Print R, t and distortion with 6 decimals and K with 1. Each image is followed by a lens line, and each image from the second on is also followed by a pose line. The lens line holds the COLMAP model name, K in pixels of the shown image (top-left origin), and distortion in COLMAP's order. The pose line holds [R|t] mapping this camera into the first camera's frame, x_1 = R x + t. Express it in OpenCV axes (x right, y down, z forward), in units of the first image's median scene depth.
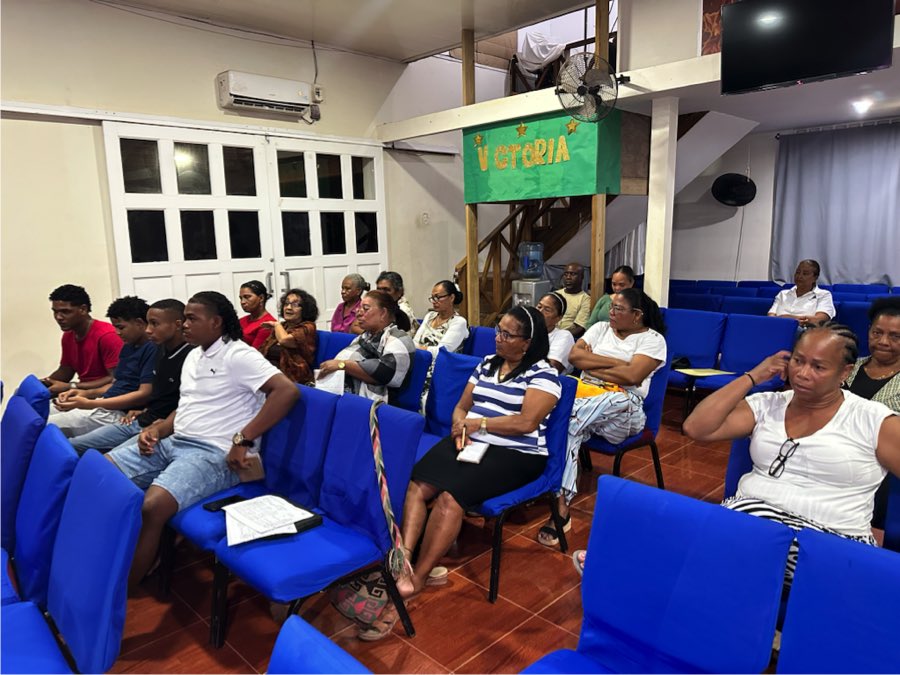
lens RADIAL K [[634.3, 0, 452.1], [0, 634.3, 338.6], [0, 0, 1]] dist [0.074837, -0.085369]
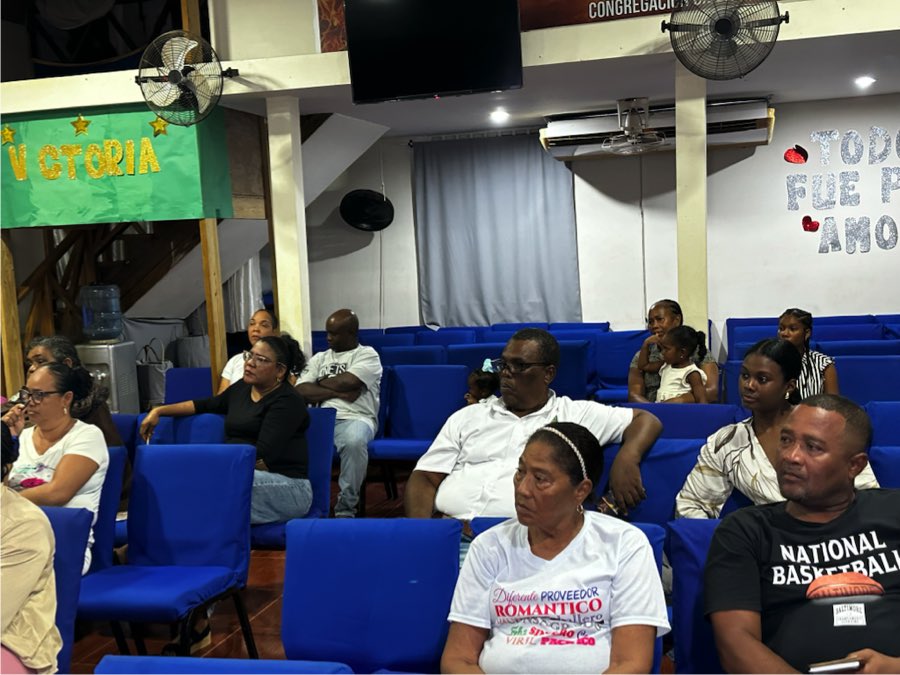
lens RADIAL K [[1065.2, 0, 459.0], [0, 1065.2, 343.3], [0, 0, 1]] dist [0.082939, 0.000000]
pose [[0.873321, -0.062992, 0.483056, -0.121230], [0.107153, 0.992158, -0.064342, 0.025999], [-0.475215, 0.107952, 0.873222, -0.193706]]
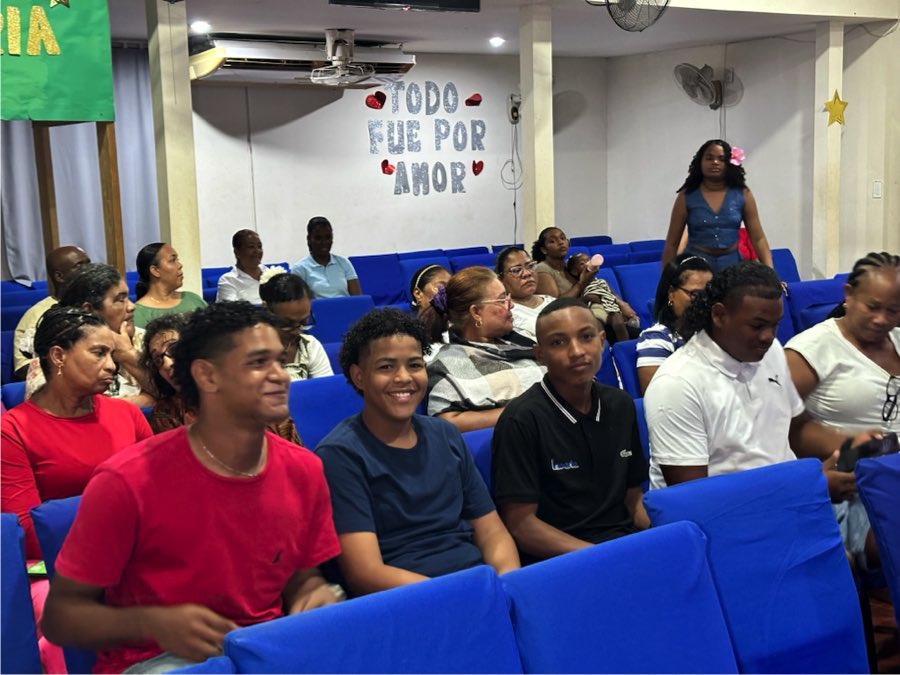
lens RADIAL K [[1263.9, 0, 452.2], [0, 1263.9, 348.5], [0, 0, 1]] dist [0.128844, 0.000000]
pose [[0.127565, -0.115138, 0.985125, -0.885393], [0.192872, 0.977158, 0.089232, -0.074029], [-0.972896, 0.178620, 0.146858, 0.585125]]
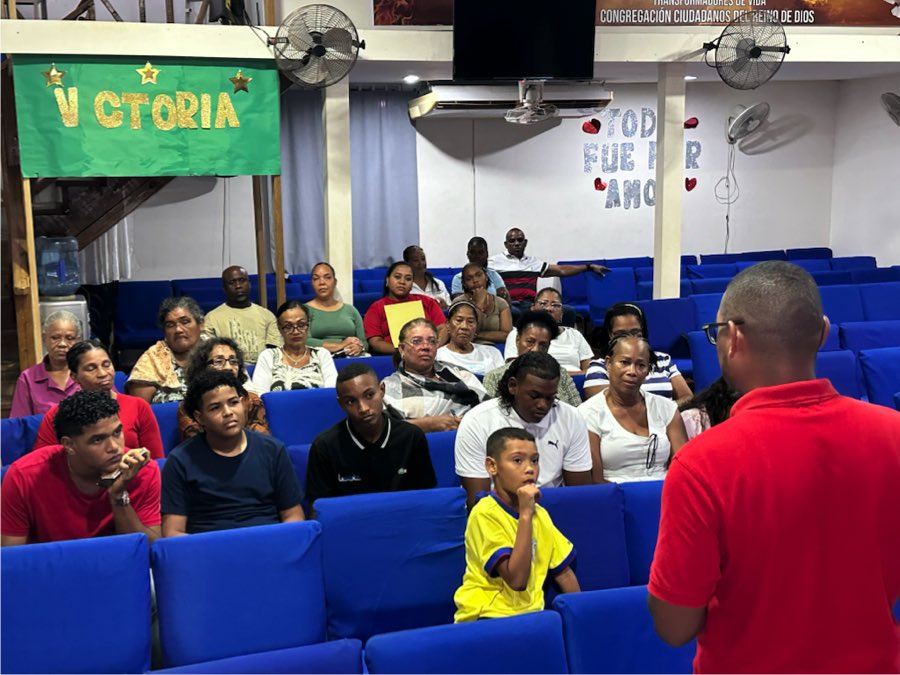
lens RADIAL K [[1218.2, 0, 451.0], [0, 1218.2, 346.4], [0, 0, 1]] dist [0.114862, 0.000000]
pose [[0.450034, -0.126504, 0.884006, -1.004571], [0.149232, 0.986649, 0.065220, -0.090157], [-0.880454, 0.102570, 0.462904, 0.171169]]
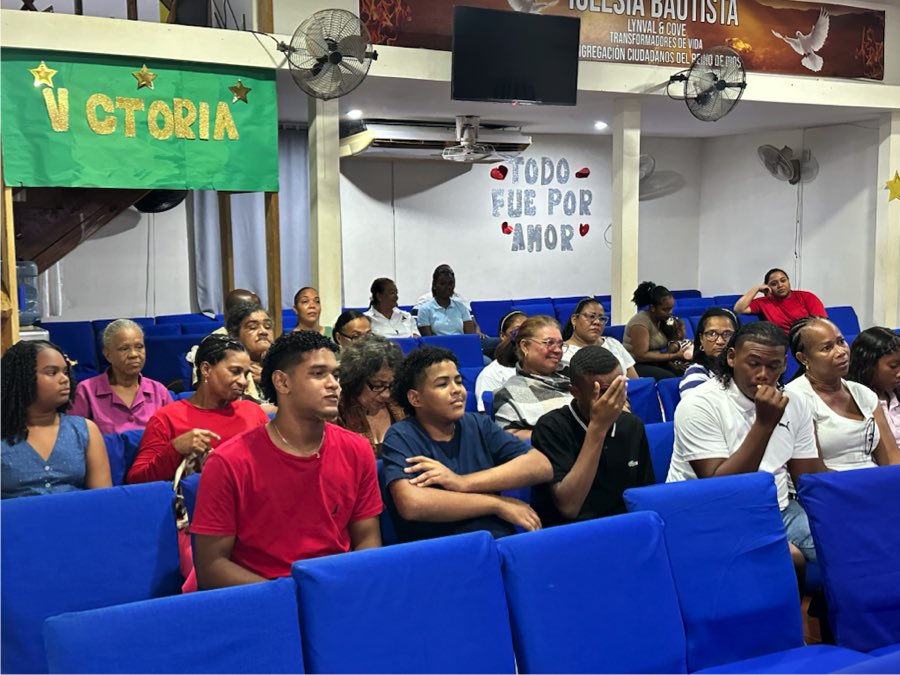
lens RADIAL K [[1106.6, 0, 450.0], [0, 1106.6, 351.7], [0, 0, 1]] dist [0.104361, 0.000000]
pose [[0.248049, -0.082138, 0.965259, -0.959853], [0.162820, 0.985760, 0.042042, -0.070089], [-0.954967, 0.146735, 0.257891, 0.523957]]
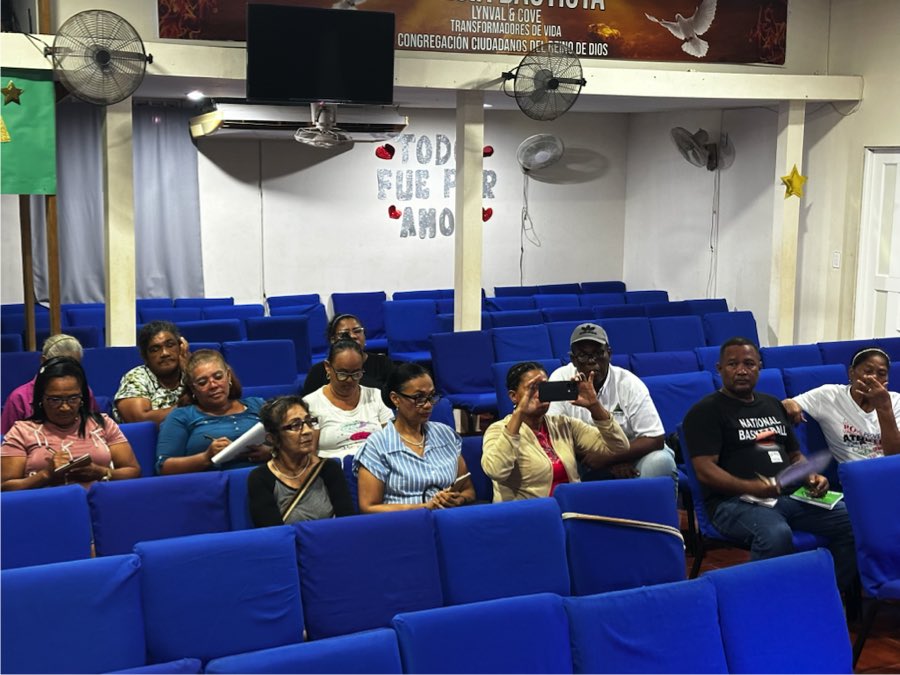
lens RADIAL K [[1333.0, 0, 444.5], [0, 1333.0, 352.3], [0, 0, 1]] dist [0.163397, 0.000000]
pose [[0.293810, -0.103965, 0.950193, -1.083867], [0.141190, 0.987884, 0.064431, -0.092444], [-0.945379, 0.115227, 0.304929, 0.169880]]
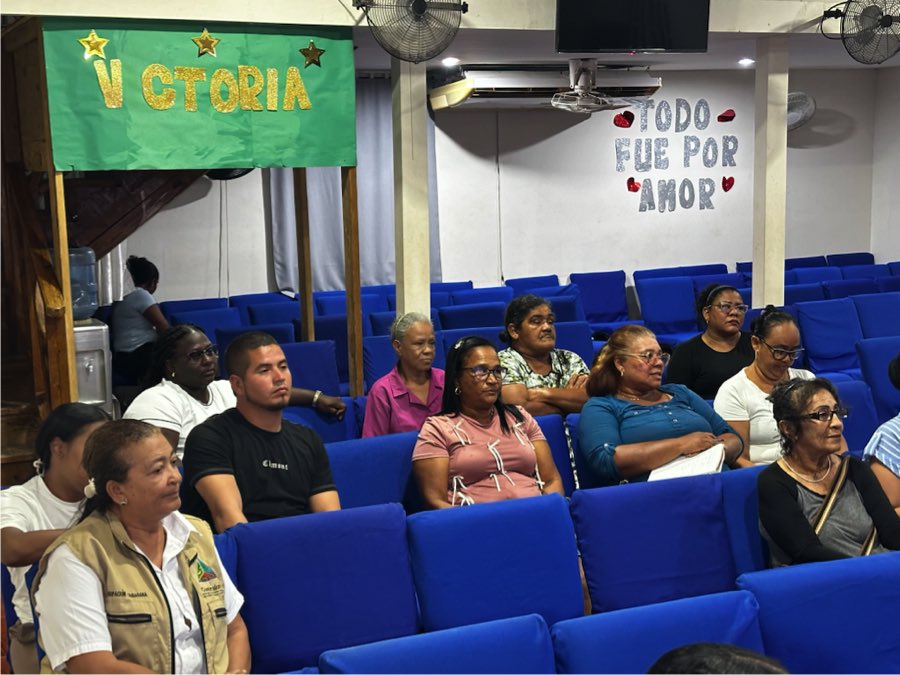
lens RADIAL K [[1302.5, 0, 455.0], [0, 1302.5, 344.8], [0, 0, 1]] dist [0.134725, 0.000000]
pose [[0.342889, -0.113319, 0.932516, -0.974660], [0.170388, 0.983733, 0.056891, -0.110452], [-0.923794, 0.139382, 0.356620, 0.479278]]
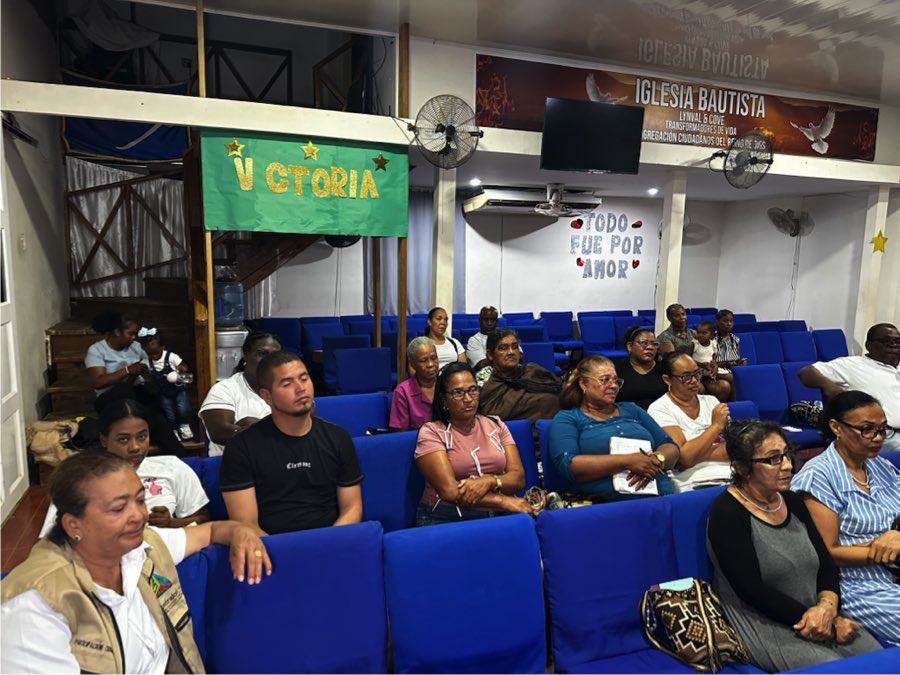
lens RADIAL K [[634.3, 0, 449.8], [0, 634.3, 346.2], [0, 0, 1]] dist [0.074837, -0.085369]
pose [[0.393839, -0.100976, 0.913616, -0.659380], [0.123781, 0.990720, 0.056139, -0.108116], [-0.910807, 0.090979, 0.402683, 0.570243]]
